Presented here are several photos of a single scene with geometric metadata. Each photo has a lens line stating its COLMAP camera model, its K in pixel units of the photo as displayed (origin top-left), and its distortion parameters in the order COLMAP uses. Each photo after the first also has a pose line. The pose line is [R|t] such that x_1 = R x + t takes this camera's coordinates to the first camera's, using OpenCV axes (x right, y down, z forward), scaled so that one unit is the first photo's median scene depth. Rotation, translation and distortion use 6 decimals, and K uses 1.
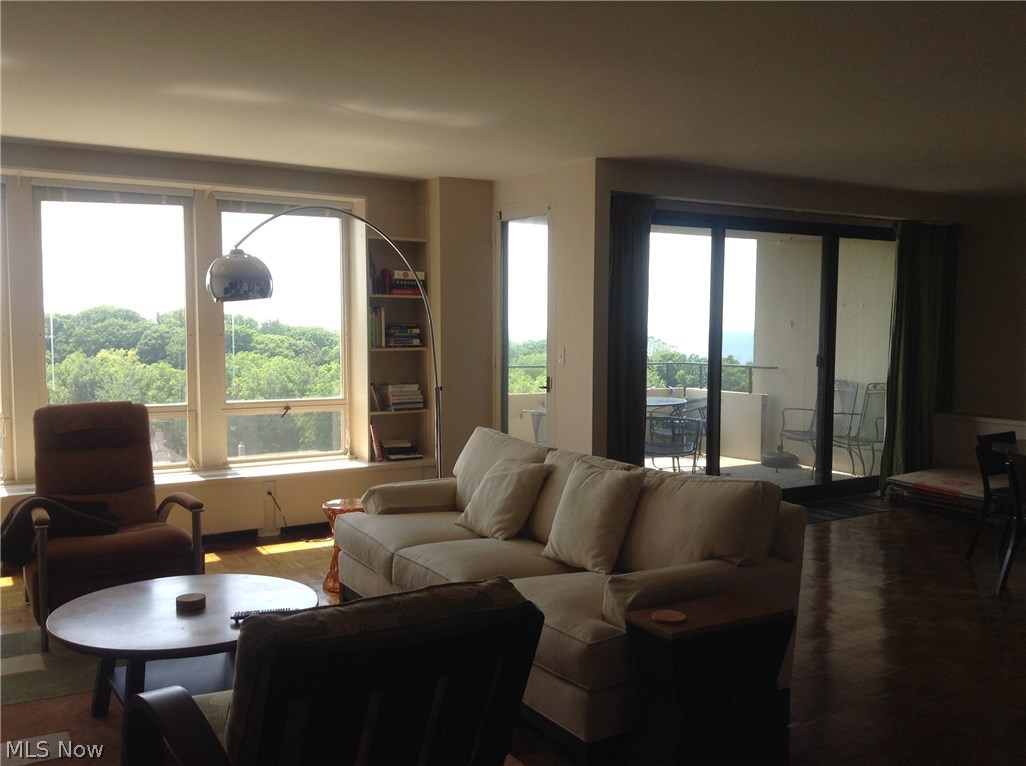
lens RADIAL K [[934.3, 0, 519.5], [0, 934.3, 384.4], [0, 0, 1]] dist [0.164449, -0.386003]
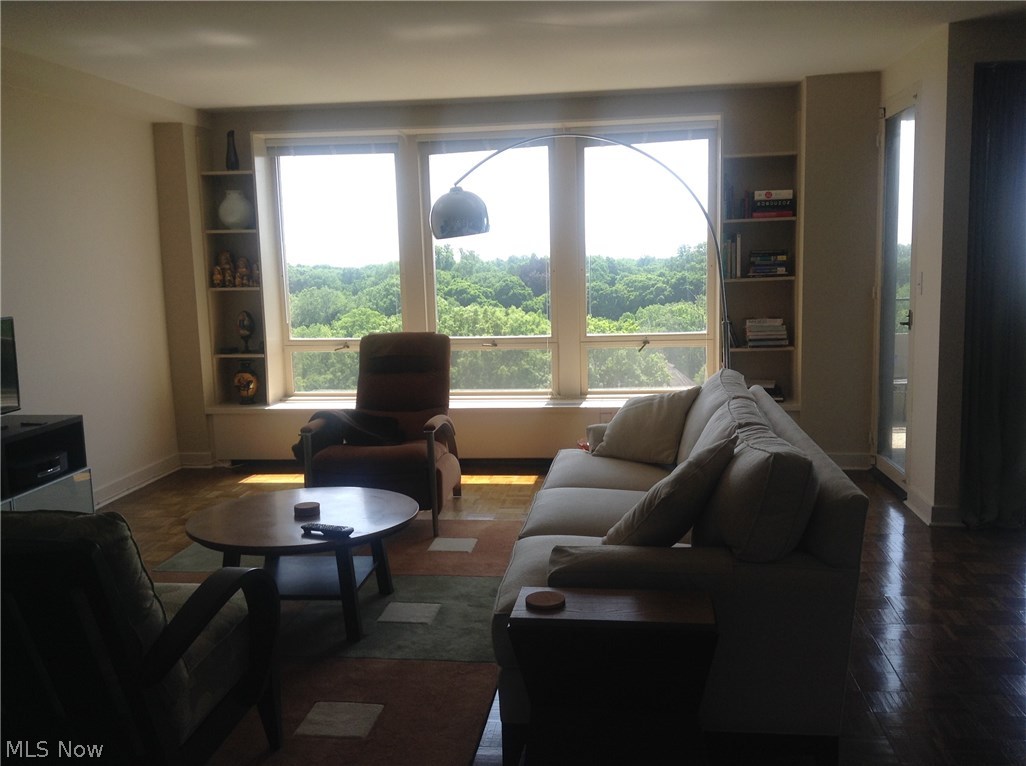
lens RADIAL K [[935.0, 0, 504.6], [0, 935.0, 374.7], [0, 0, 1]] dist [0.162570, -0.363435]
pose [[0.778562, 0.045631, -0.625906, 0.254718], [-0.007742, 0.997976, 0.063126, -0.001665], [0.627520, -0.044302, 0.777339, 0.140411]]
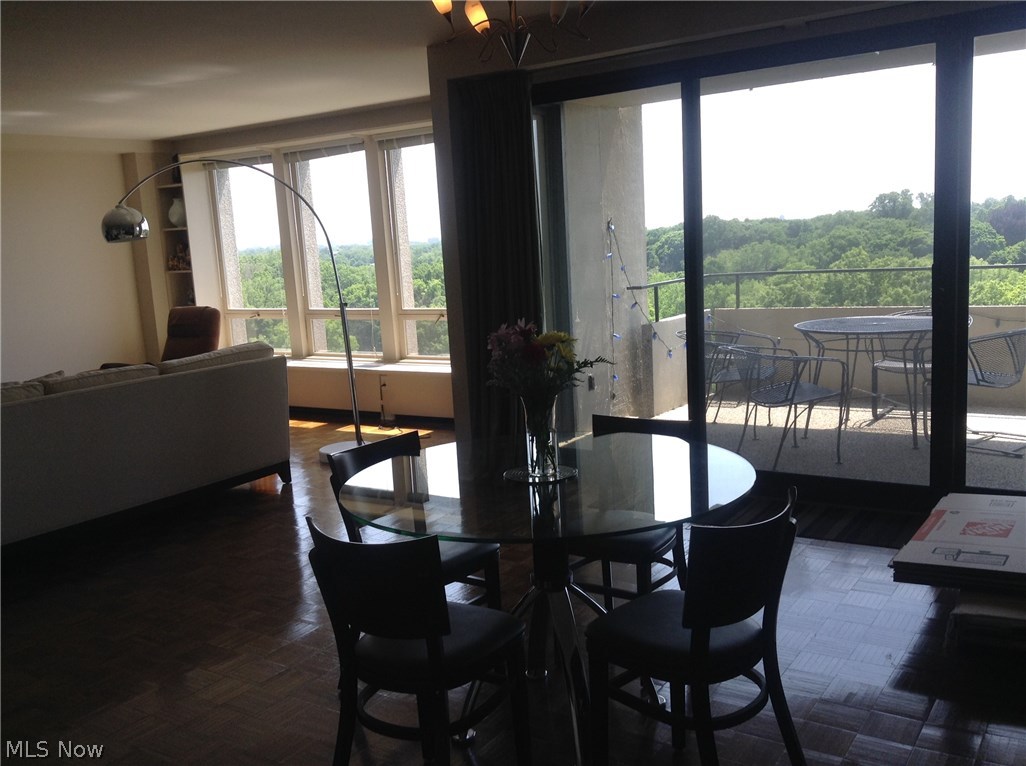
lens RADIAL K [[935.0, 0, 504.6], [0, 935.0, 374.7], [0, 0, 1]] dist [0.162570, -0.363435]
pose [[0.429830, 0.095621, -0.897832, 0.824096], [0.006028, 0.994050, 0.108755, -0.026451], [0.902890, -0.052158, 0.426697, 0.577511]]
